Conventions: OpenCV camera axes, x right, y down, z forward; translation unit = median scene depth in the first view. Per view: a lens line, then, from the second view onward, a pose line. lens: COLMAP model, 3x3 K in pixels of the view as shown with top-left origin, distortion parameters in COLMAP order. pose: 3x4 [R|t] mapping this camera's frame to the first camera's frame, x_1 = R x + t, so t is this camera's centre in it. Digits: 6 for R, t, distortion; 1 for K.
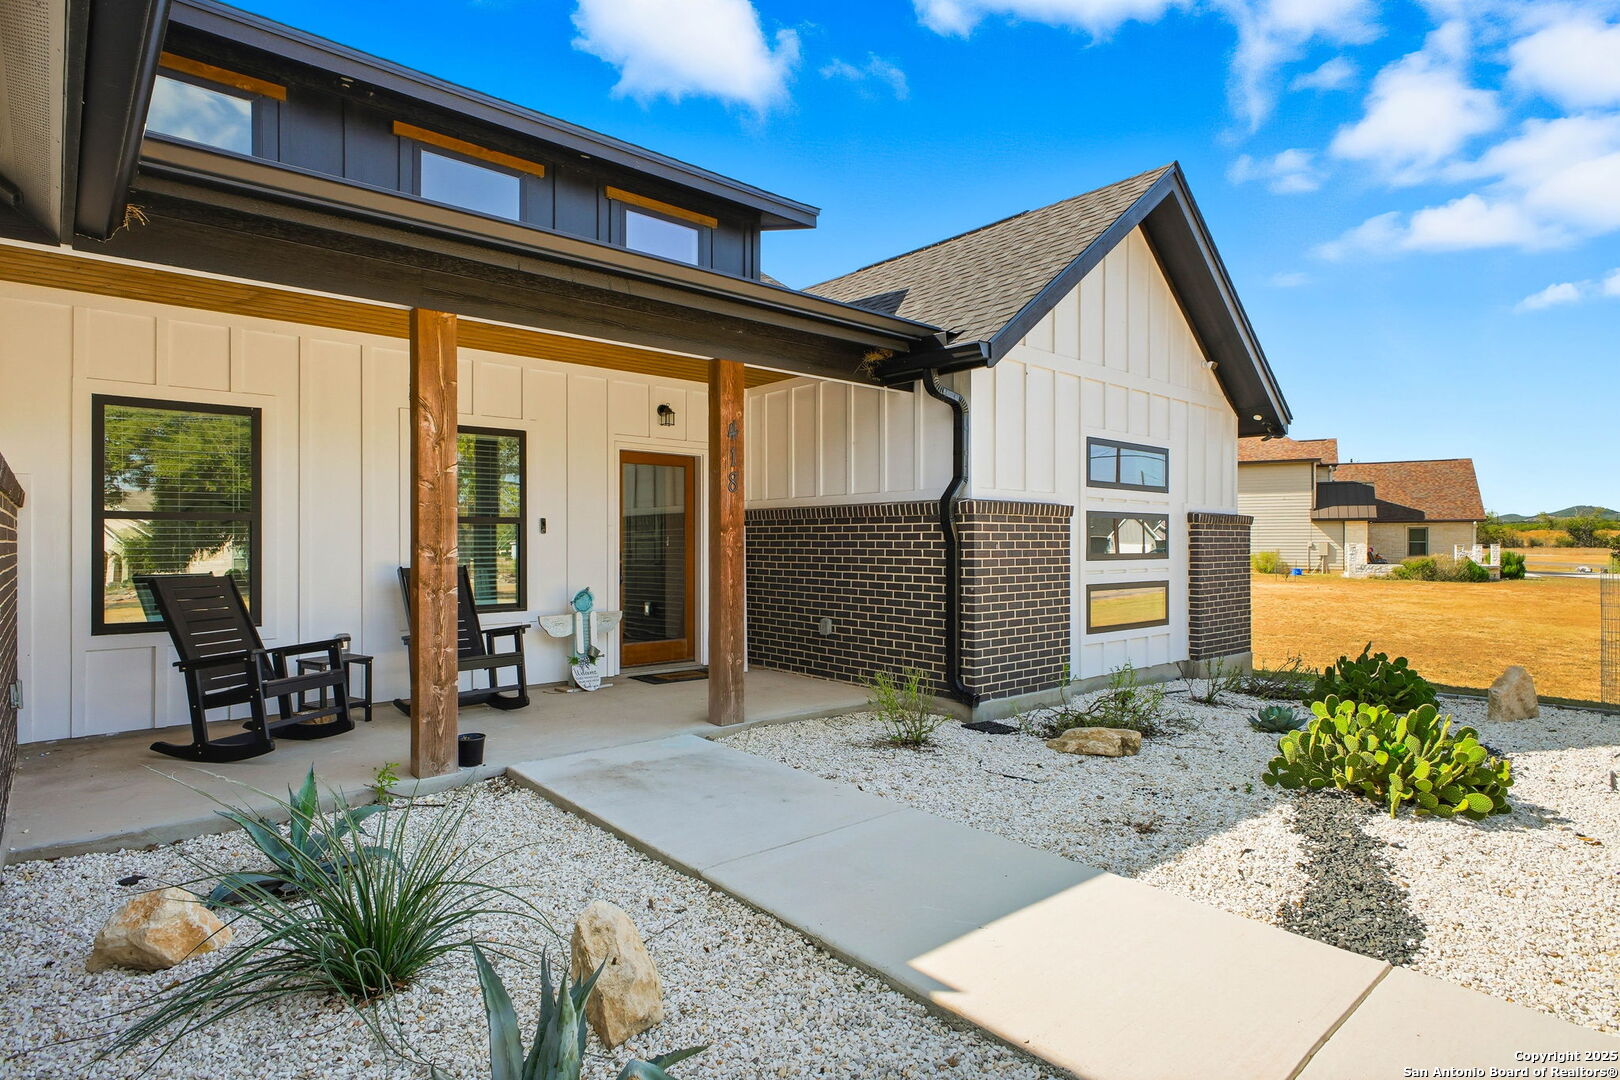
lens RADIAL K [[860.7, 0, 810.0], [0, 860.7, 540.0], [0, 0, 1]] dist [0.000434, 0.000199]
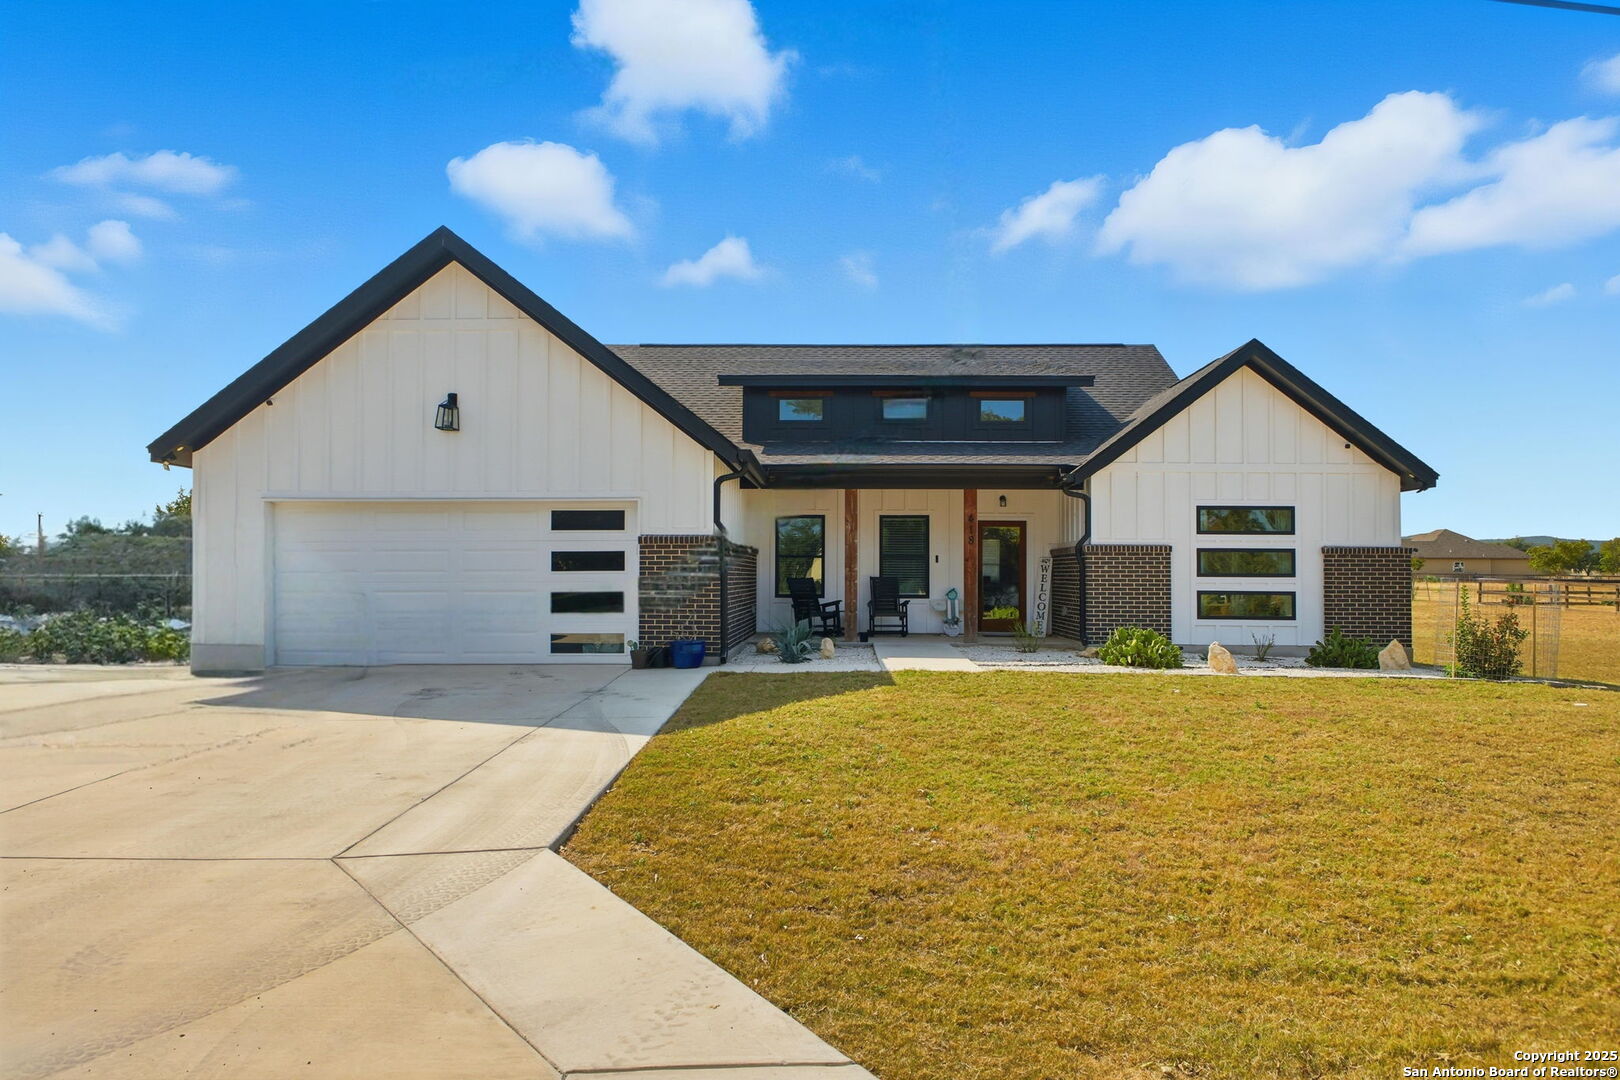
lens RADIAL K [[711.5, 0, 810.0], [0, 711.5, 540.0], [0, 0, 1]] dist [0.001451, 0.000178]
pose [[0.744546, -0.025114, -0.667099, 0.715167], [-0.000050, 0.999290, -0.037675, 0.003011], [0.667572, 0.028085, 0.744016, -0.592686]]
